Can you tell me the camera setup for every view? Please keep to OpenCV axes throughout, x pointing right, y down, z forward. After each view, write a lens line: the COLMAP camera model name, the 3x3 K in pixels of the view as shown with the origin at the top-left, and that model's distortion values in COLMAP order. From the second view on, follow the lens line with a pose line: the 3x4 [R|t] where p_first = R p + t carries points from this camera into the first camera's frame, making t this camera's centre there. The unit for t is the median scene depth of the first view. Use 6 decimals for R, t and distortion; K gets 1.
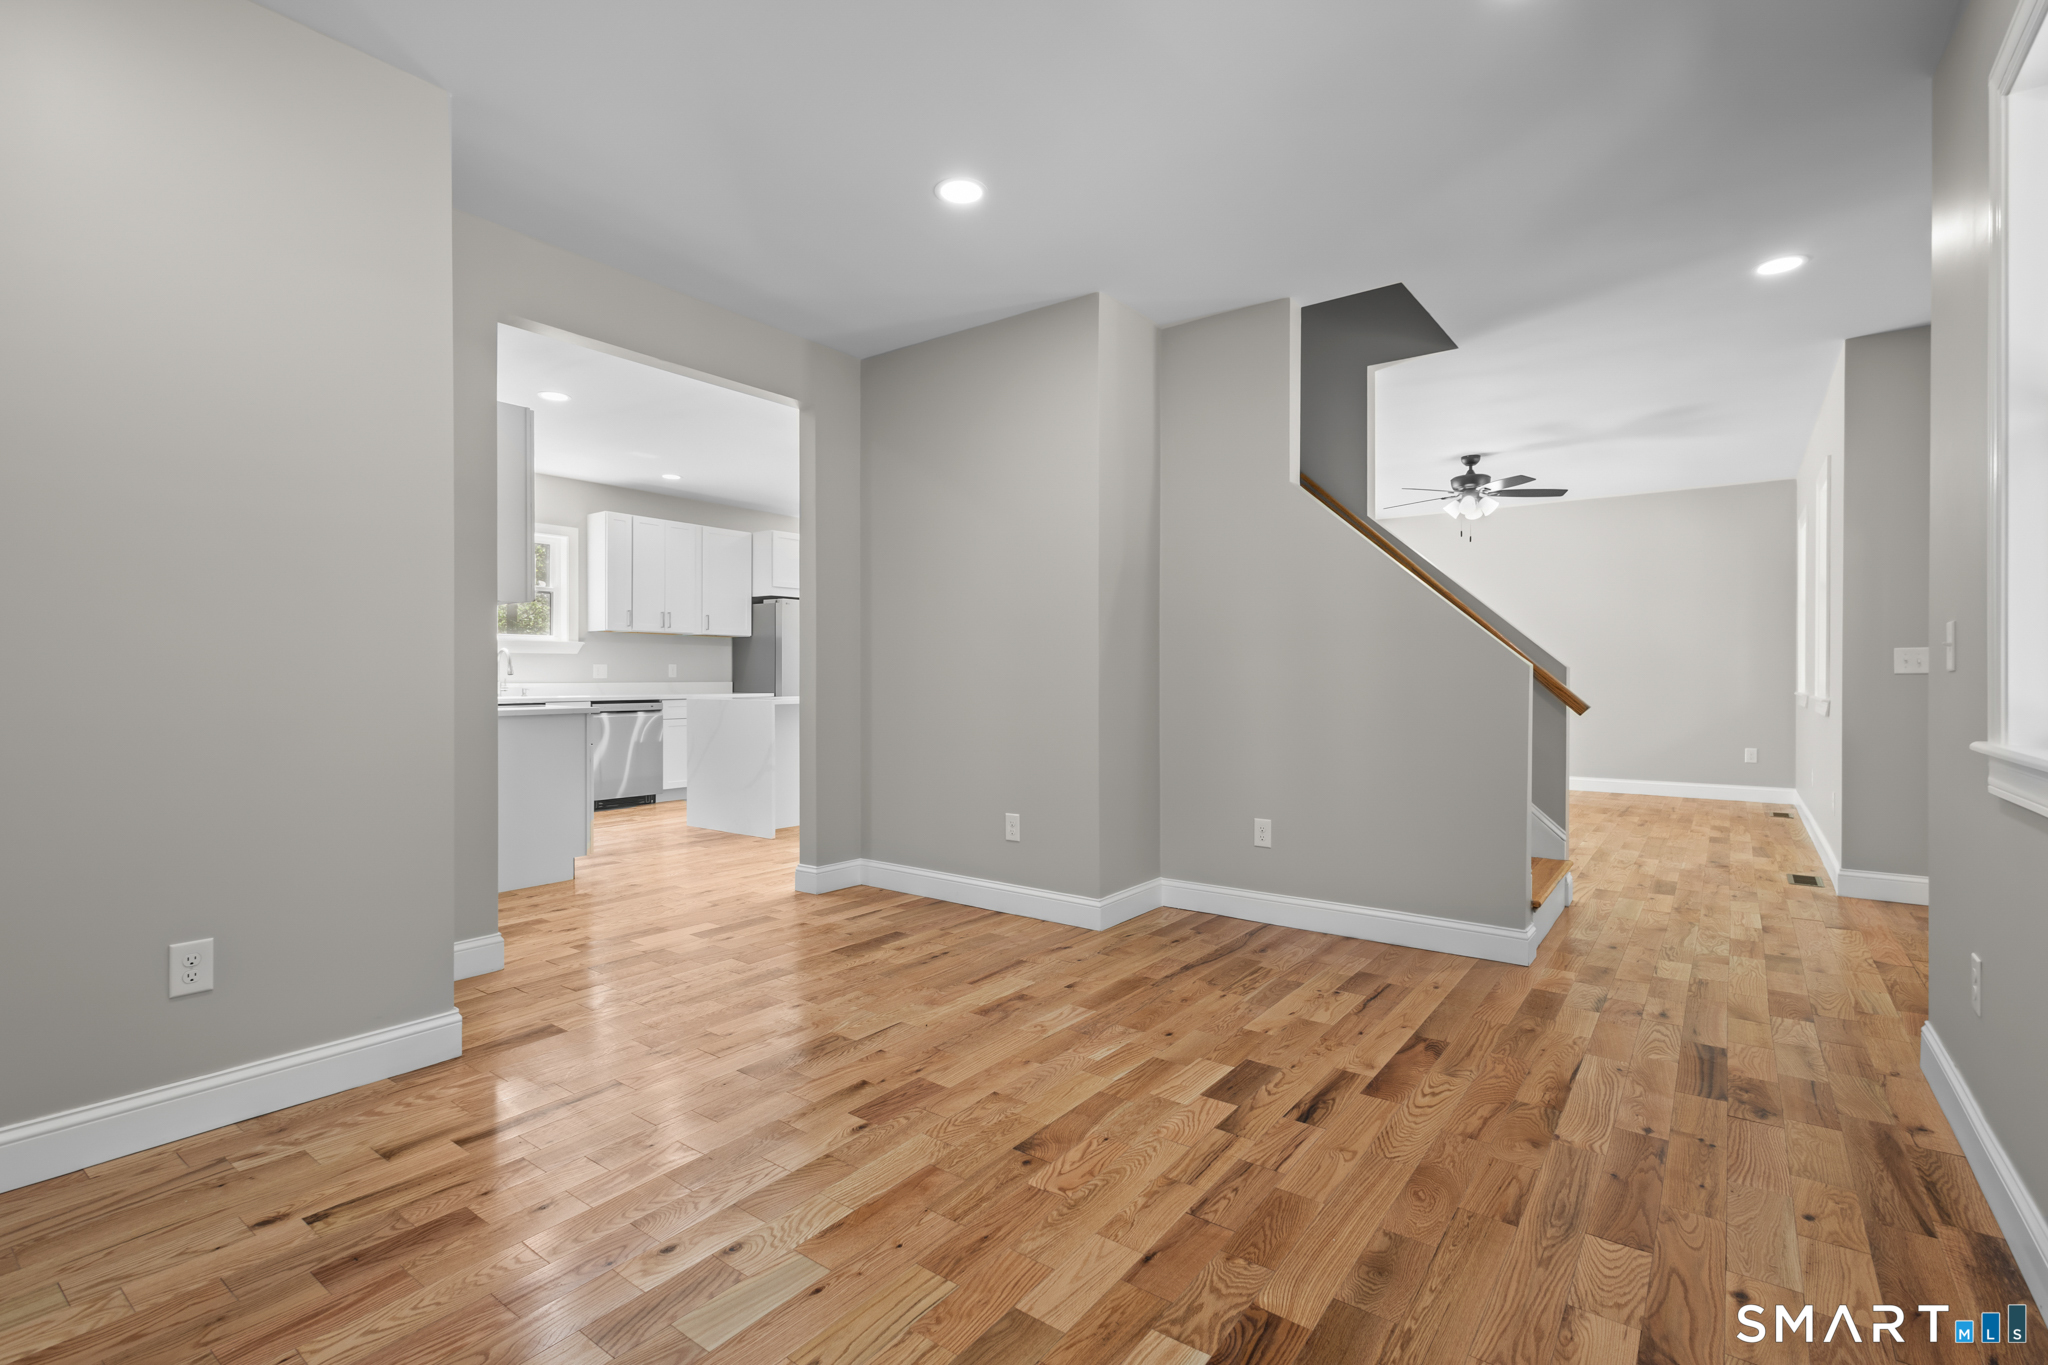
lens RADIAL K [[933.8, 0, 1023.3], [0, 933.8, 674.1], [0, 0, 1]] dist [0.002124, 0.000026]
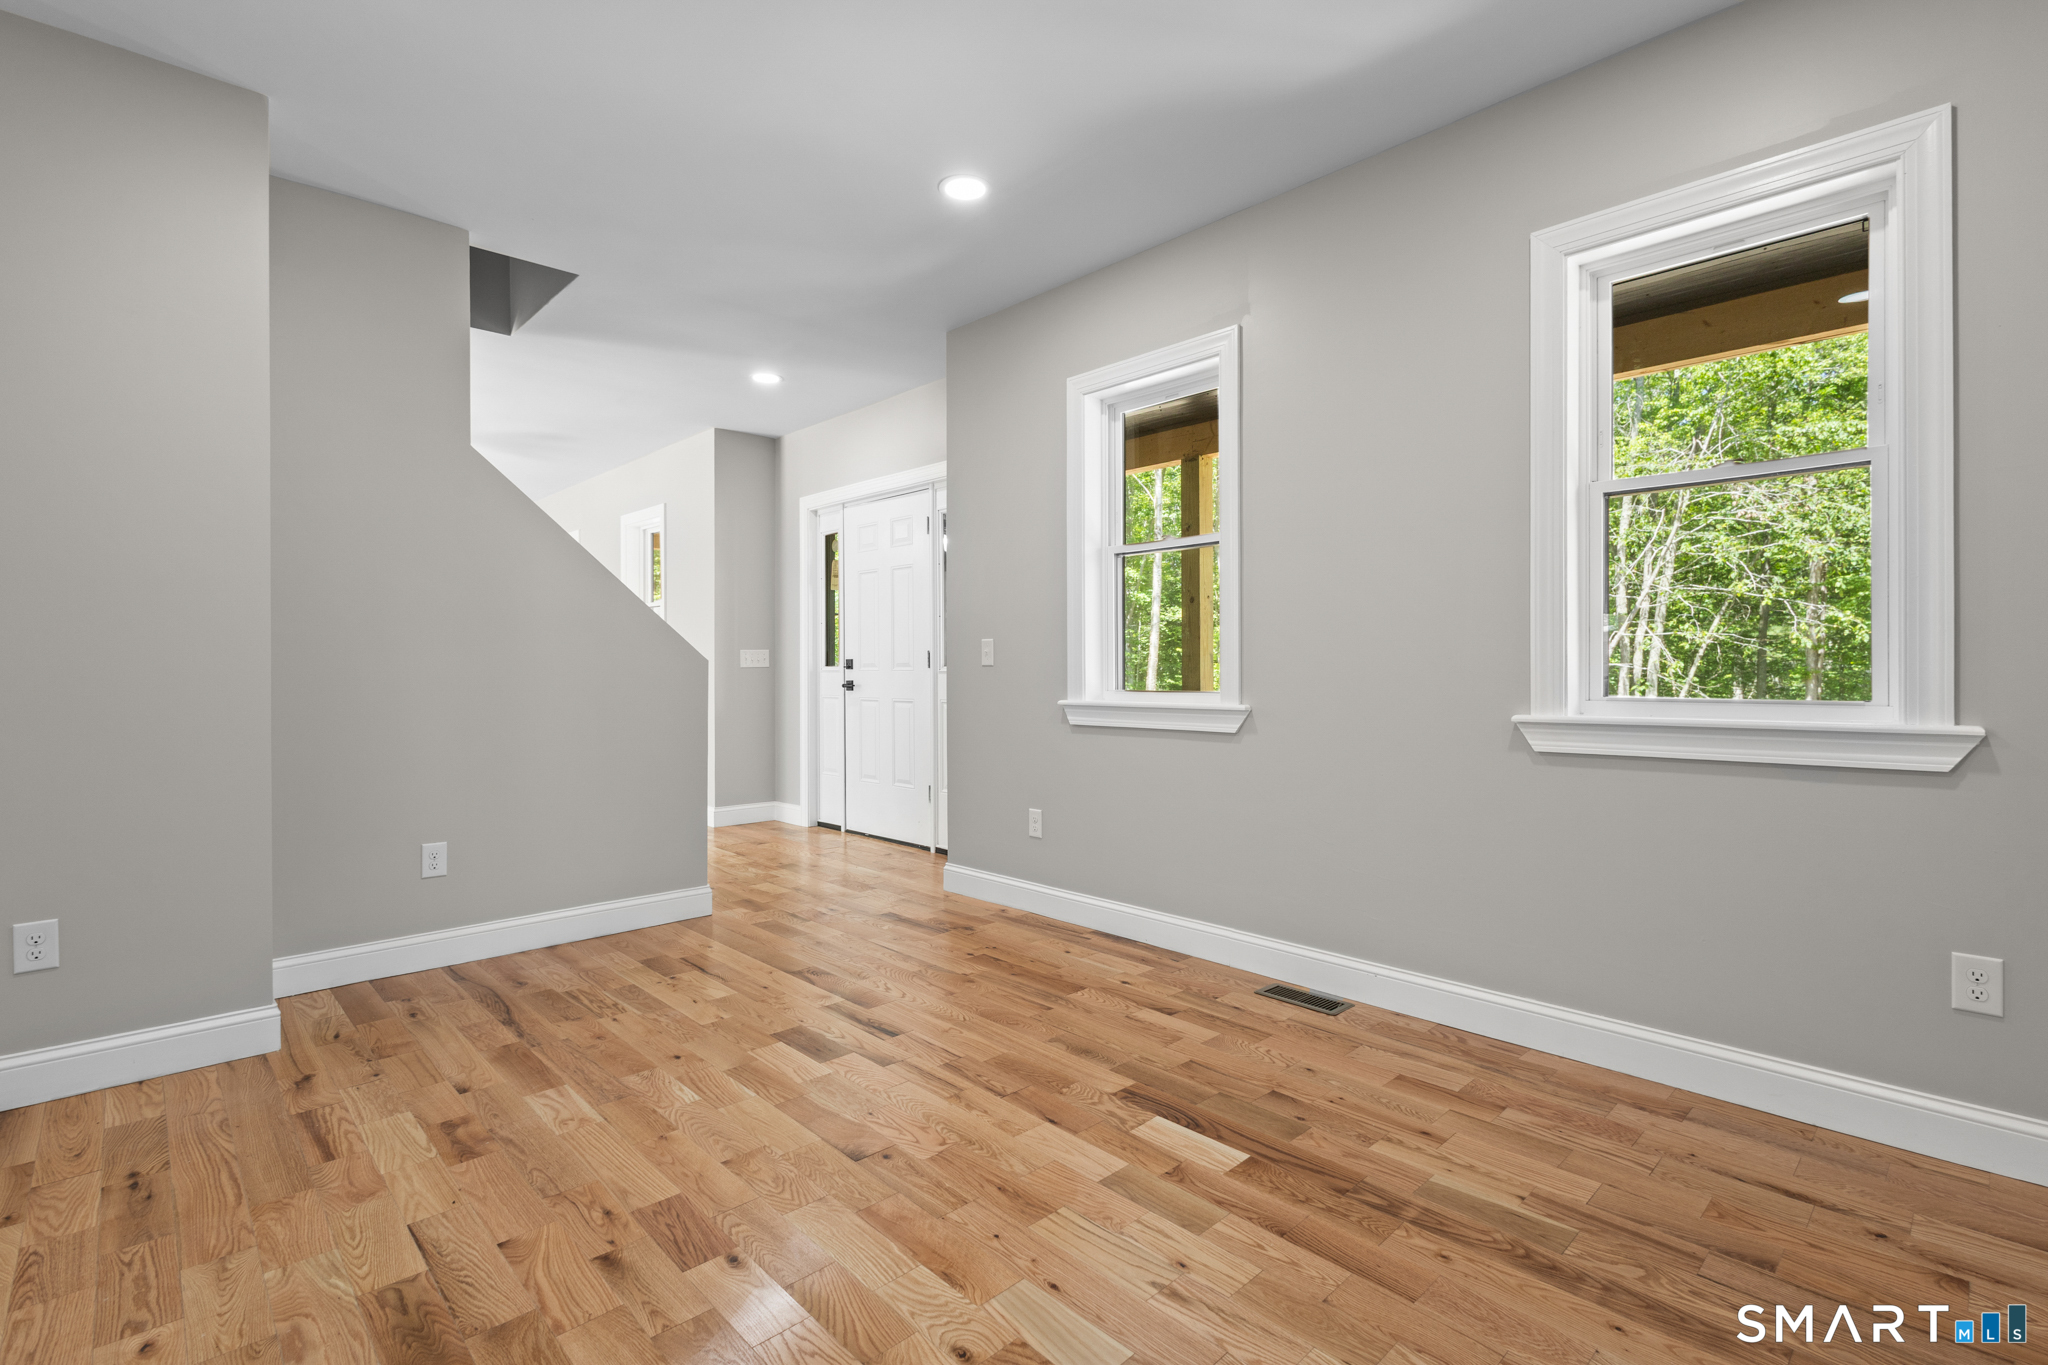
lens RADIAL K [[946.1, 0, 1030.5], [0, 946.1, 675.6], [0, 0, 1]] dist [0.002486, -0.000317]
pose [[0.165709, -0.008993, 0.986134, -0.706581], [0.001812, 0.999960, 0.008814, 0.000280], [-0.986173, 0.000326, 0.165719, 0.499354]]
